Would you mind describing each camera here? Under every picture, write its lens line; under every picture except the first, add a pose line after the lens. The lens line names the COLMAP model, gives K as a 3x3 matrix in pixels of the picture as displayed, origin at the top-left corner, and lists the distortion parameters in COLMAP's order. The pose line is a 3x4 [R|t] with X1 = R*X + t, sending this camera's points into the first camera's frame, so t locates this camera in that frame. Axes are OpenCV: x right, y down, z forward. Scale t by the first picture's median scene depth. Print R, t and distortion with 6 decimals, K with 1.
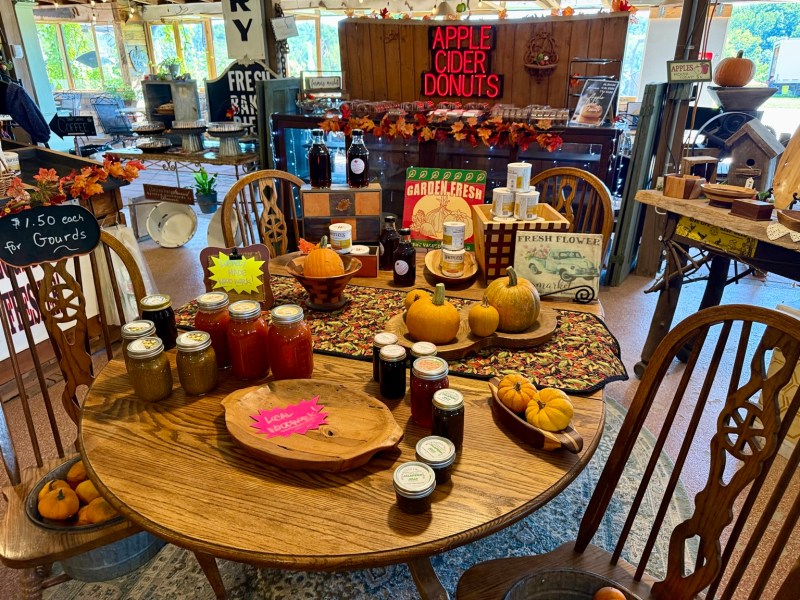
lens RADIAL K [[556.8, 0, 400.0], [0, 556.8, 300.0], [0, 0, 1]] dist [-0.005884, -0.006062]
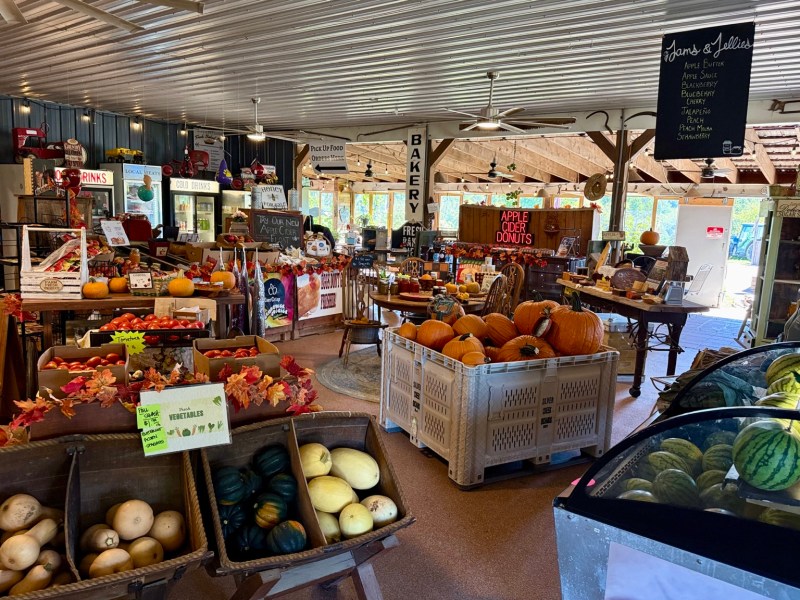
lens RADIAL K [[556.8, 0, 400.0], [0, 556.8, 300.0], [0, 0, 1]] dist [-0.005884, -0.006062]
pose [[0.963008, 0.079410, -0.257507, 0.233999], [-0.142570, 0.961038, -0.236811, 0.349264], [0.228669, 0.264764, 0.936809, -0.879667]]
